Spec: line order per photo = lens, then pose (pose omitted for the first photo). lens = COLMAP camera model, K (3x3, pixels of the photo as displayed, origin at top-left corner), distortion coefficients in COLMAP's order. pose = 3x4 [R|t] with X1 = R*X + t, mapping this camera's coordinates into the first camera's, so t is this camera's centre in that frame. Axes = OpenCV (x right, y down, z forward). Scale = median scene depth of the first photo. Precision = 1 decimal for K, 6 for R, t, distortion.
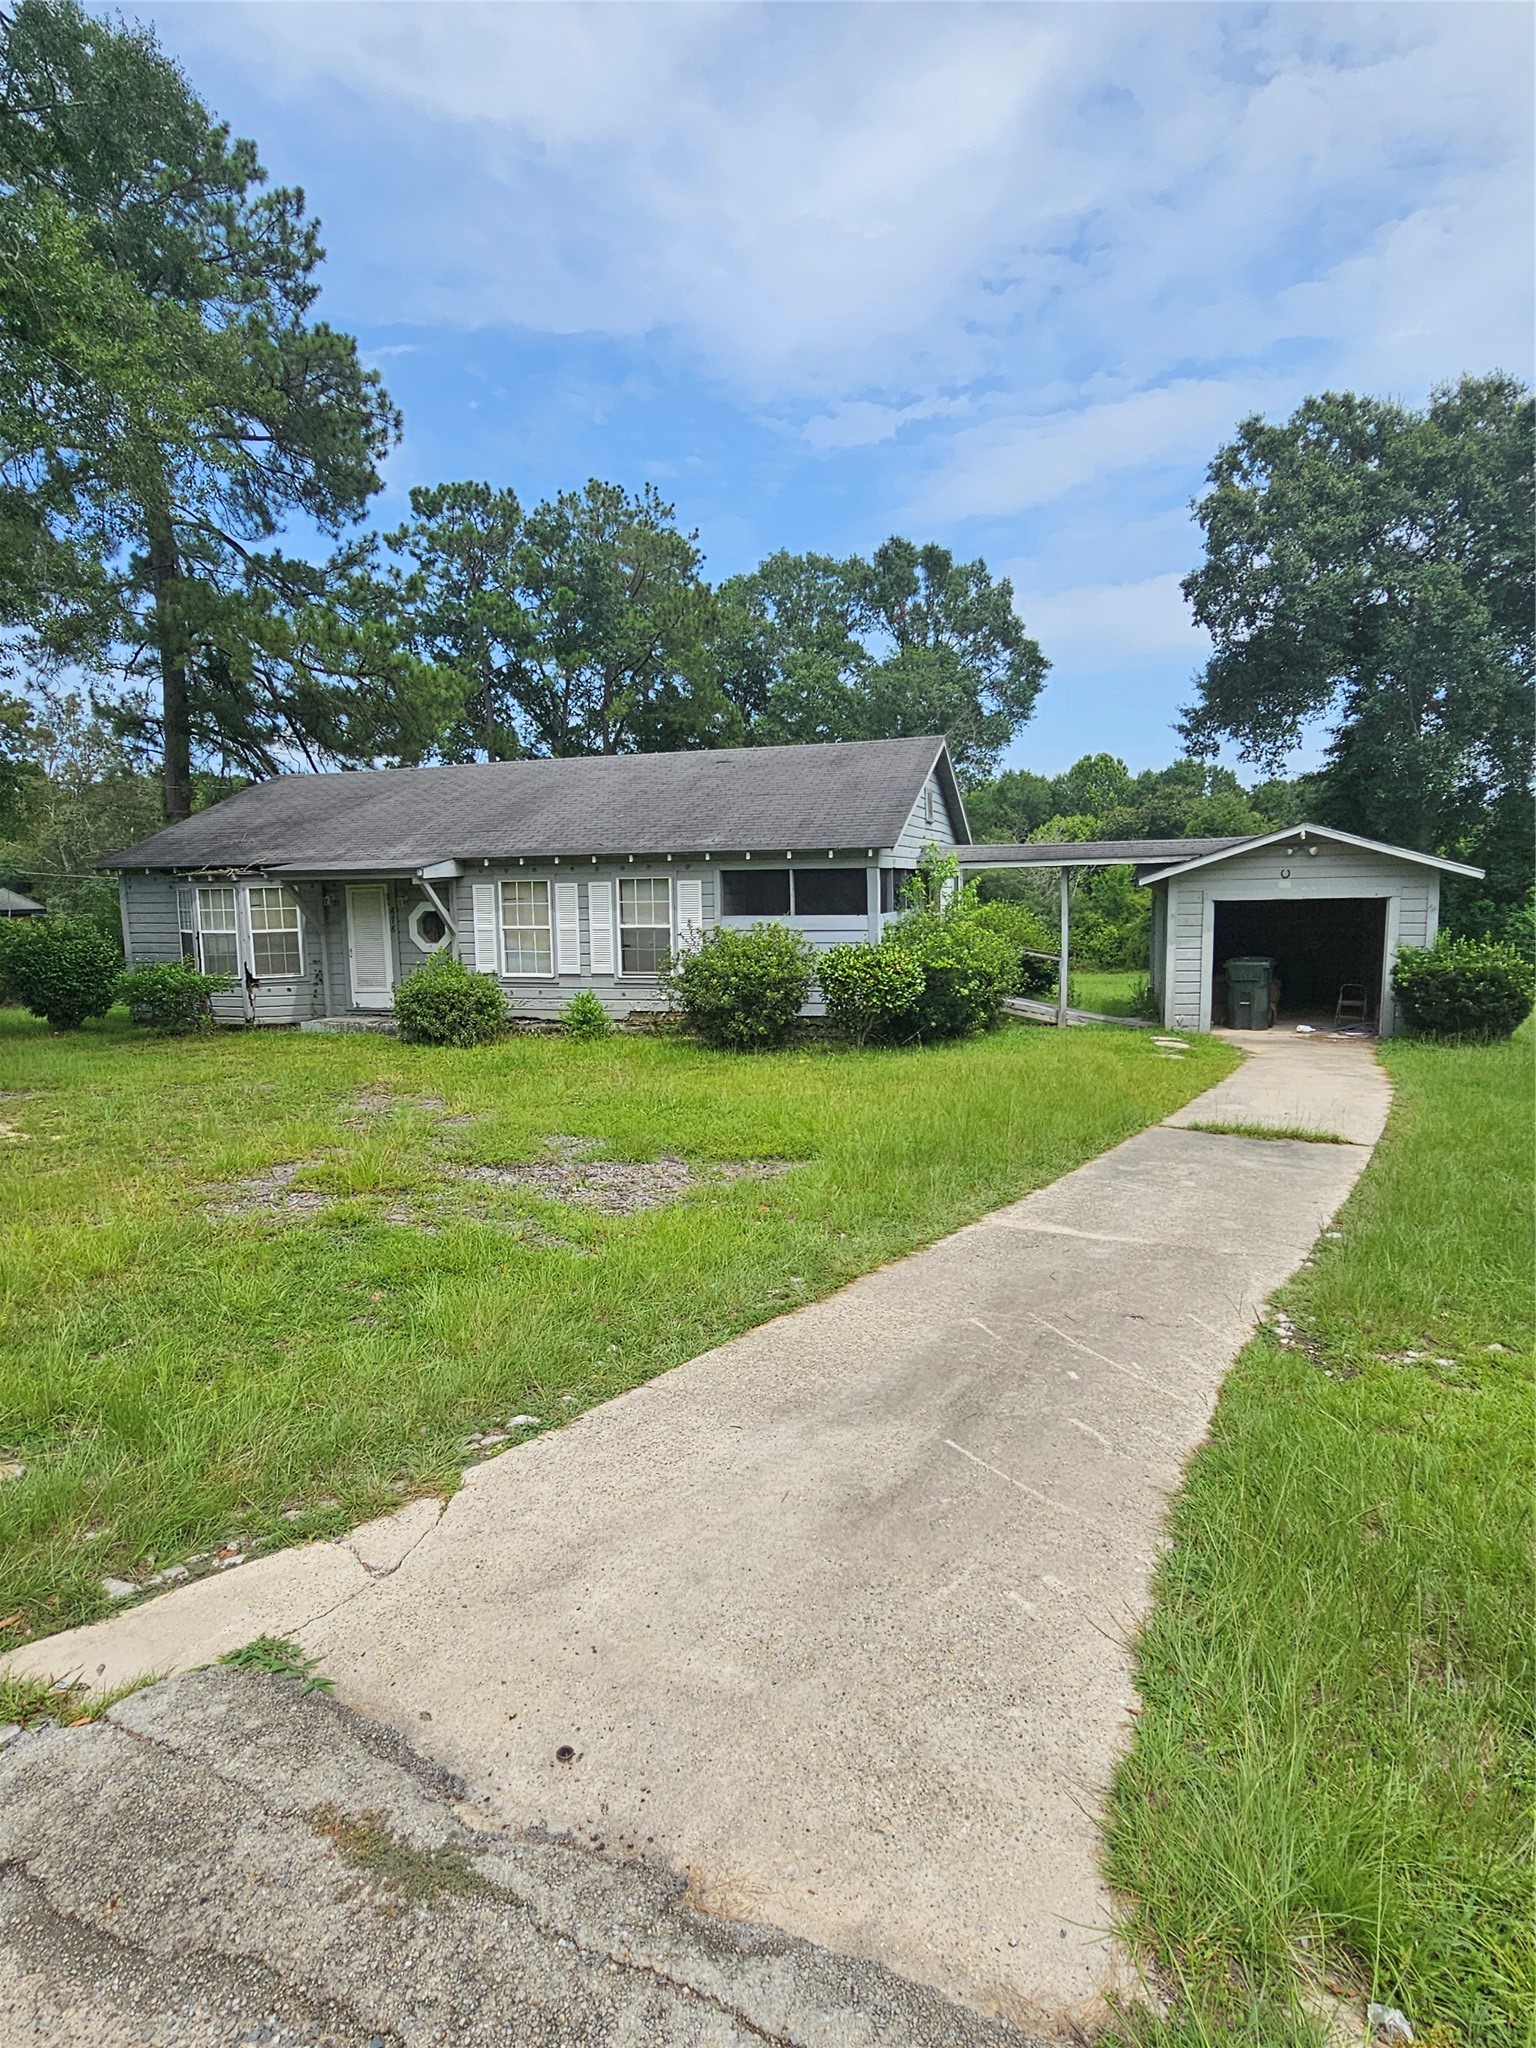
lens RADIAL K [[1123.8, 0, 759.9], [0, 1123.8, 1029.9], [0, 0, 1]] dist [-0.000259, -0.000643]
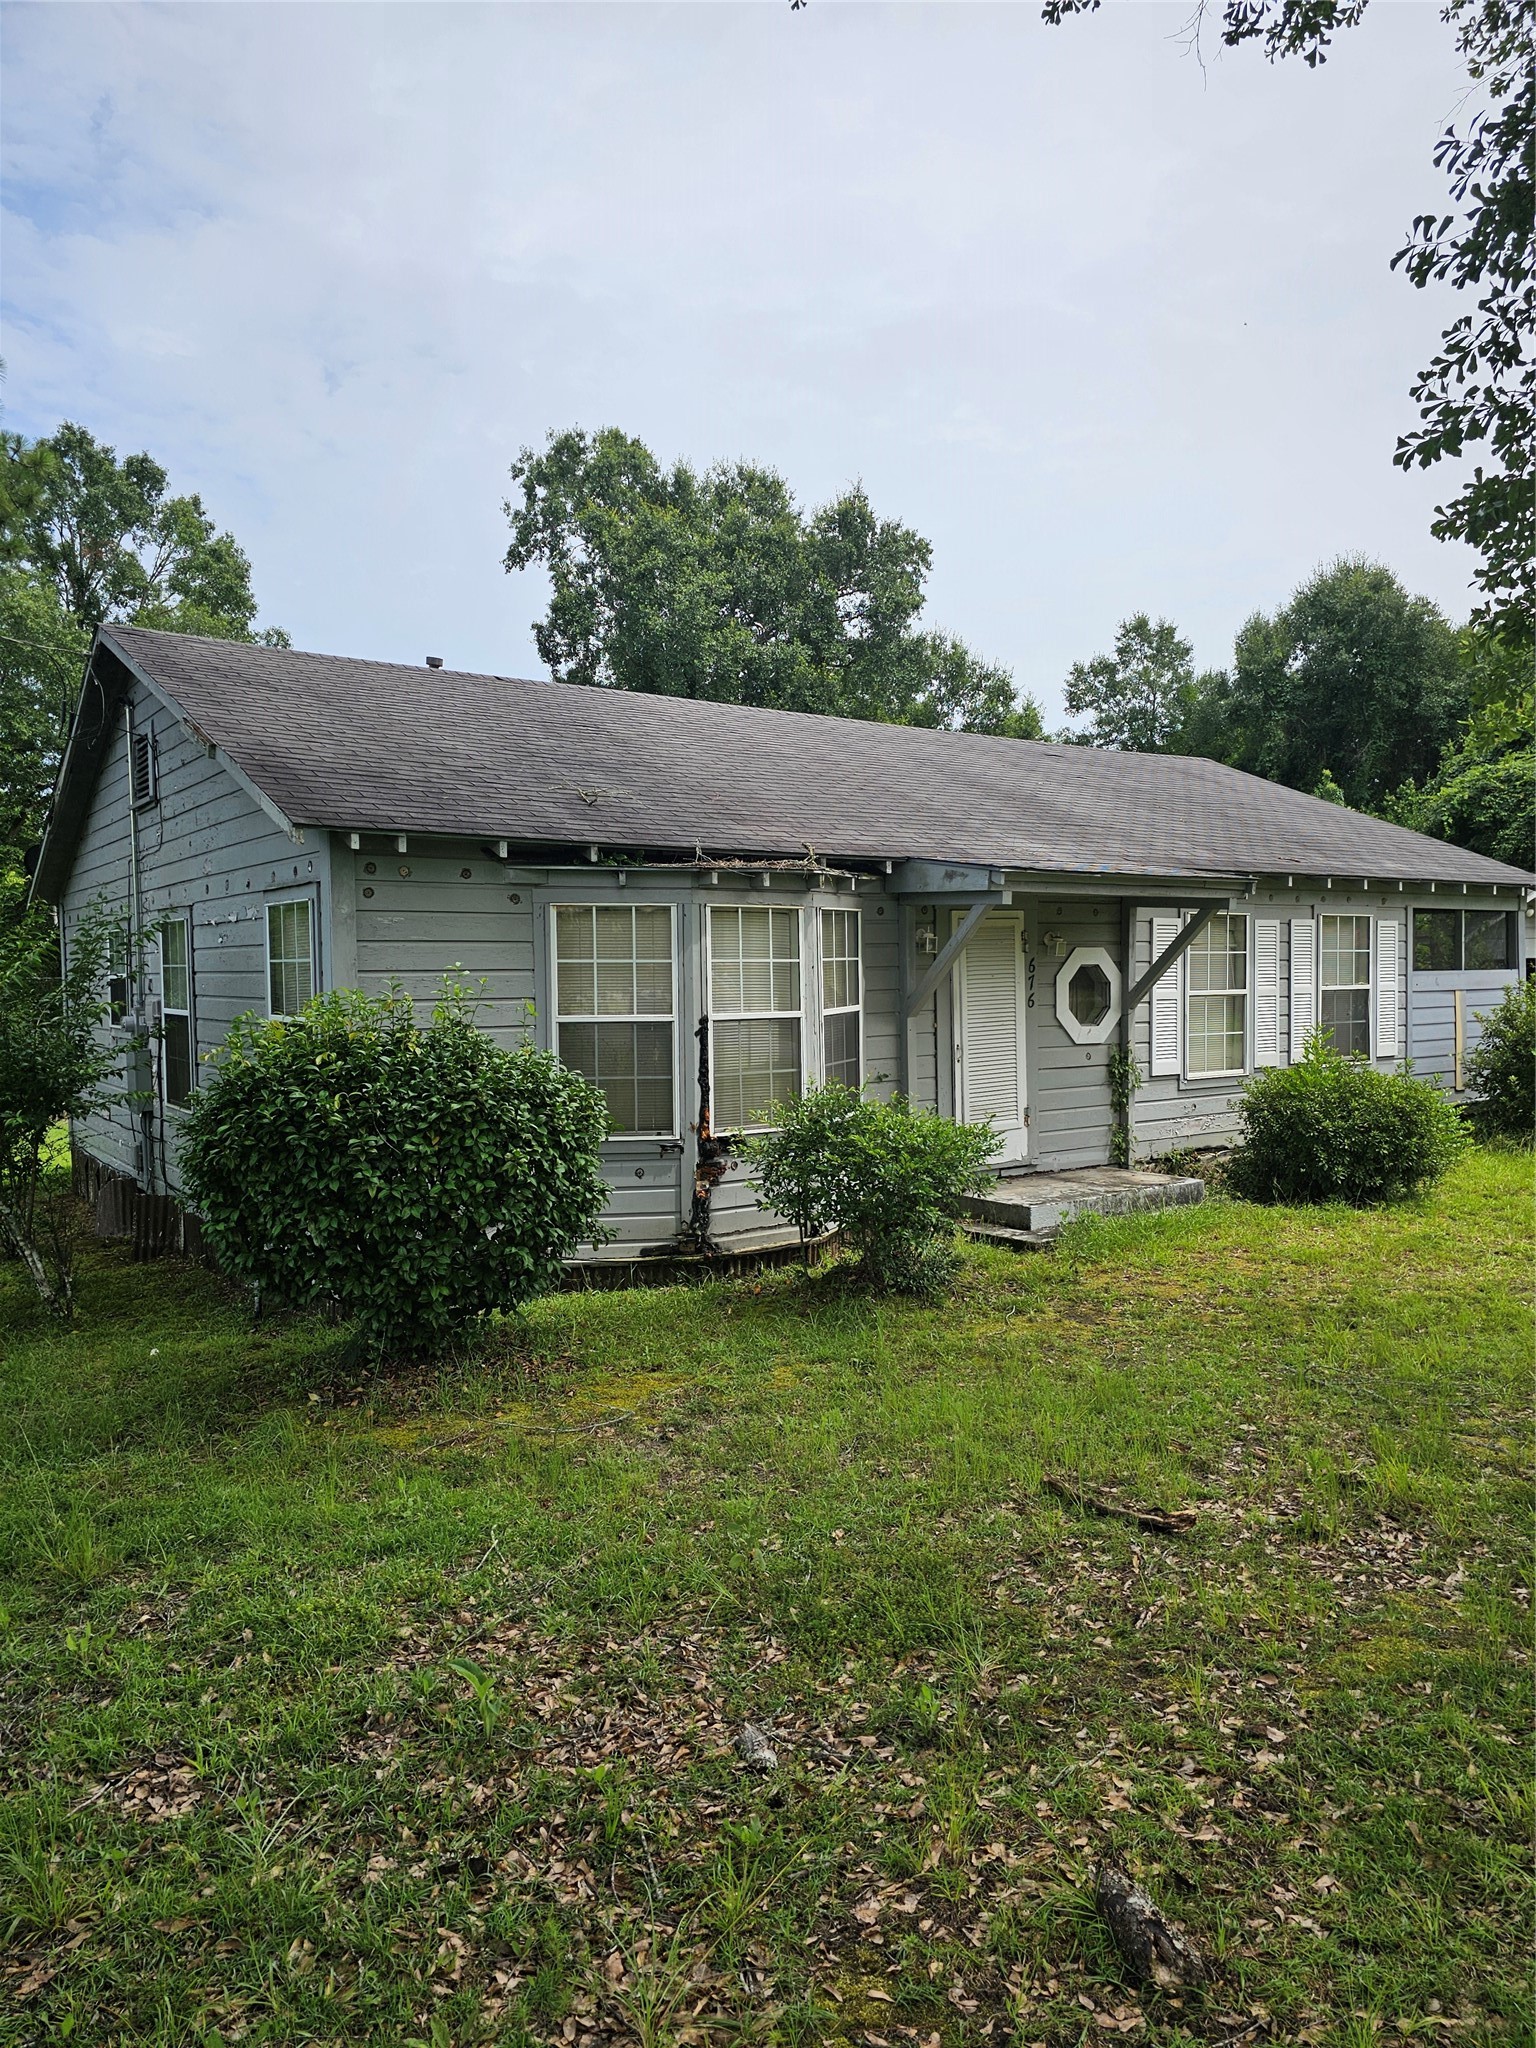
lens RADIAL K [[1377.4, 0, 776.8], [0, 1377.4, 1031.2], [0, 0, 1]] dist [0.070522, -0.054784]
pose [[0.596912, -0.028493, 0.801801, -0.939661], [0.102713, 0.993860, -0.041148, -0.065998], [-0.795705, 0.106917, 0.596173, 0.764554]]
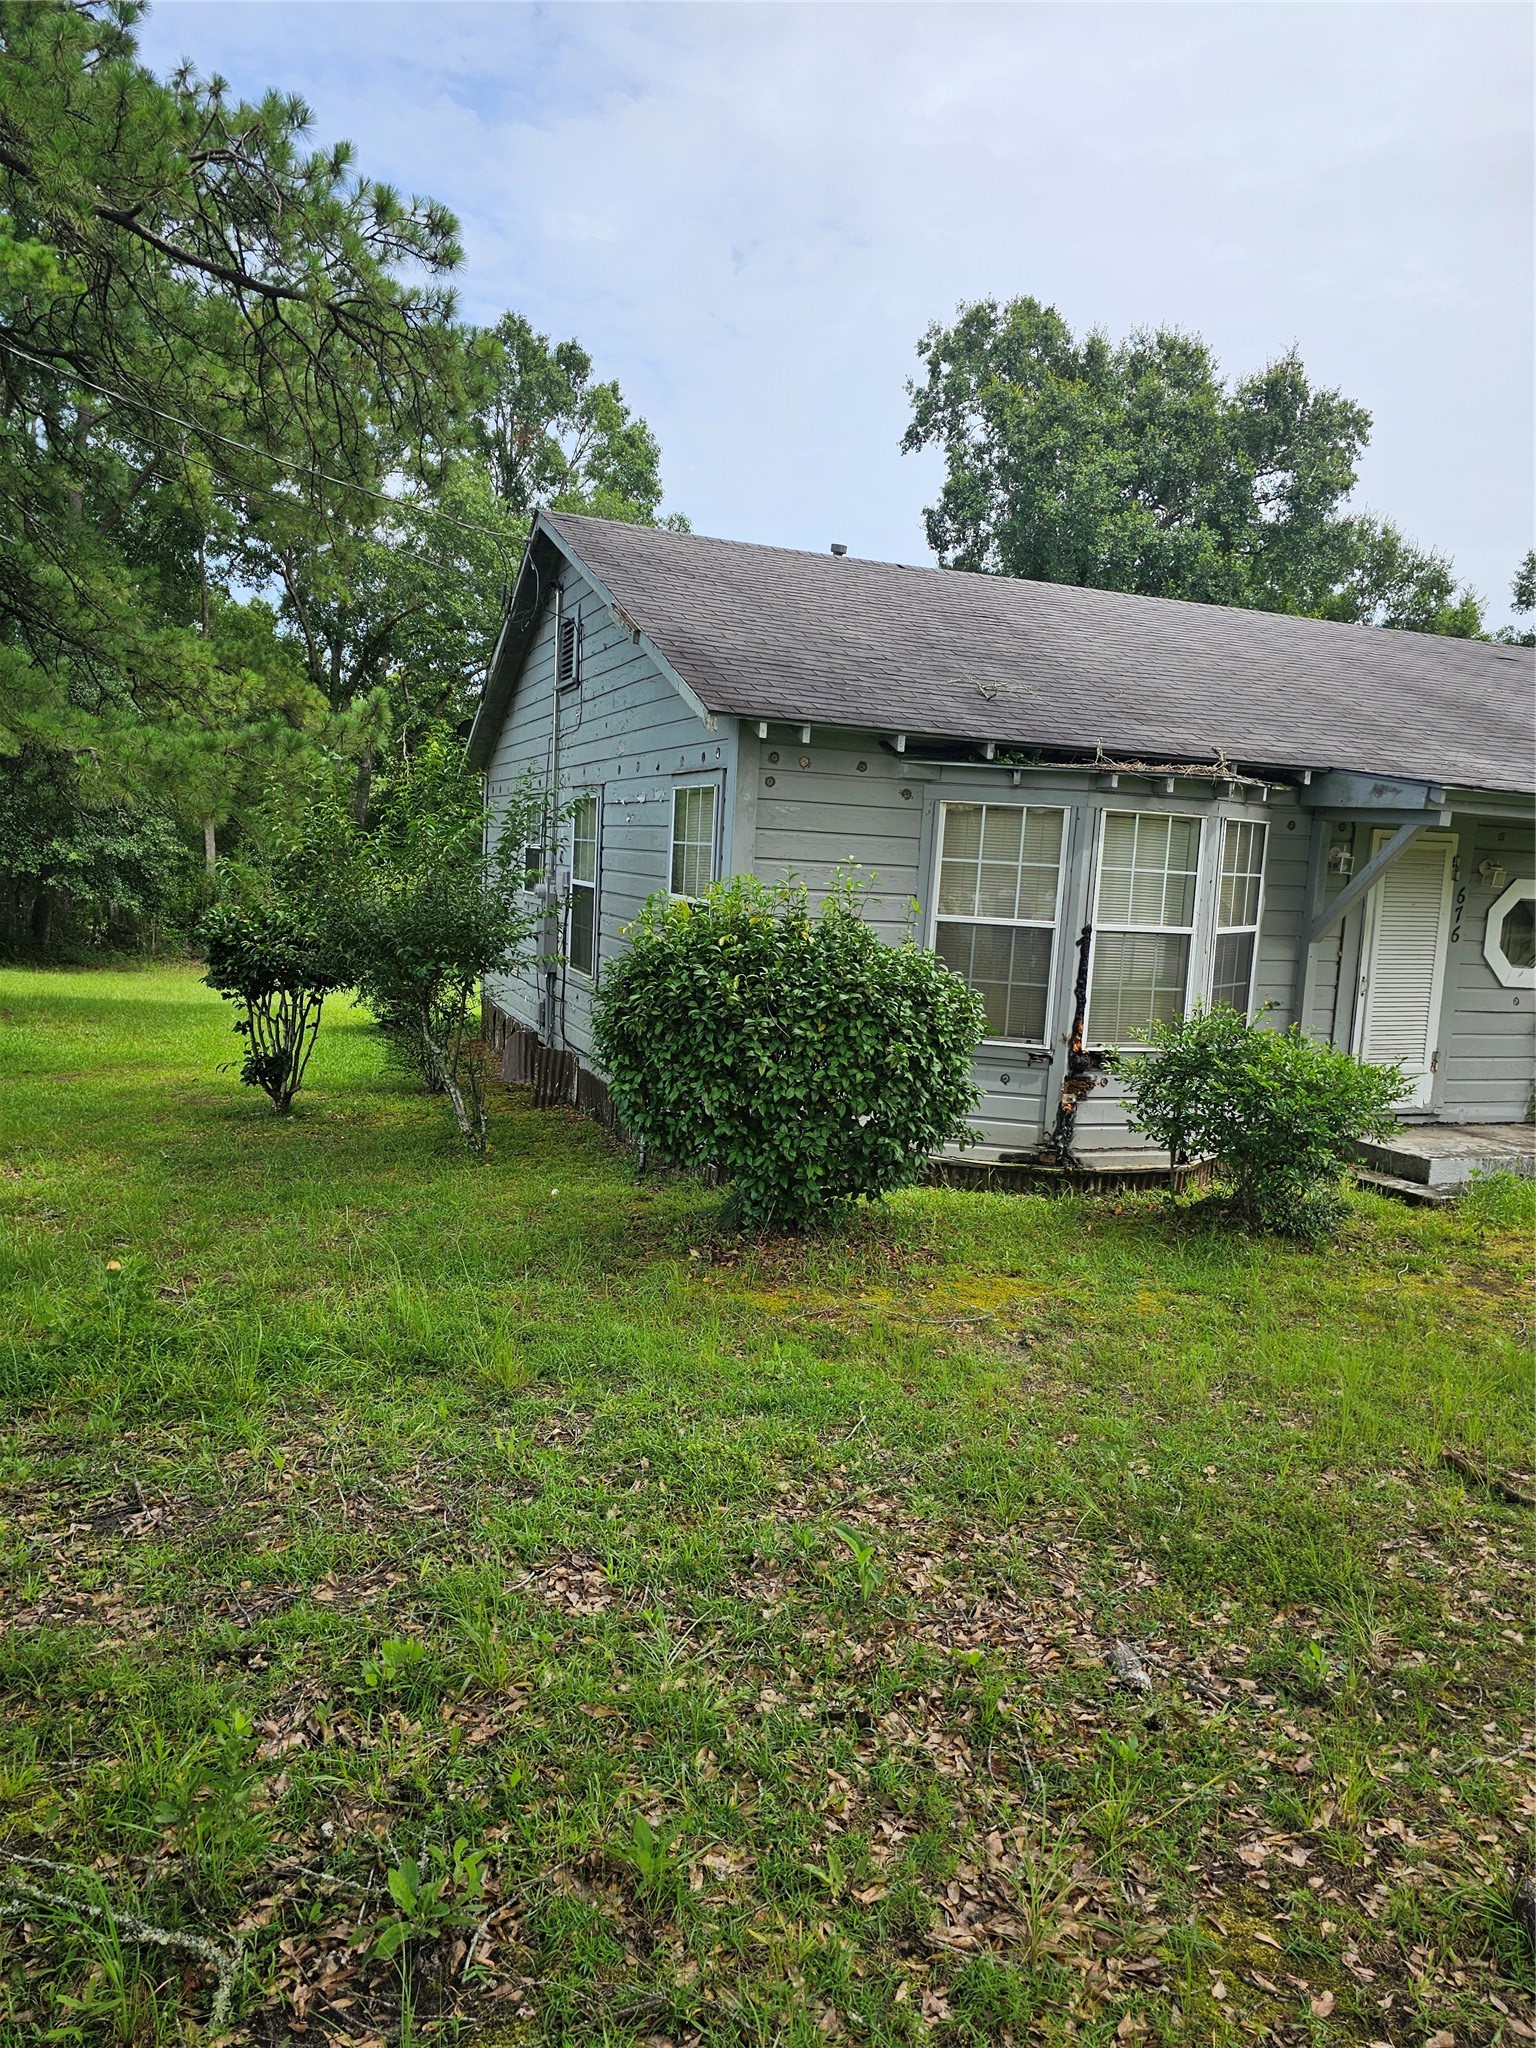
lens RADIAL K [[1377.4, 0, 776.8], [0, 1377.4, 1031.2], [0, 0, 1]] dist [0.070522, -0.054784]
pose [[0.776880, -0.020910, 0.629301, -0.947492], [0.011678, 0.999755, 0.018803, -0.068049], [-0.629540, -0.007259, 0.776934, 0.774231]]
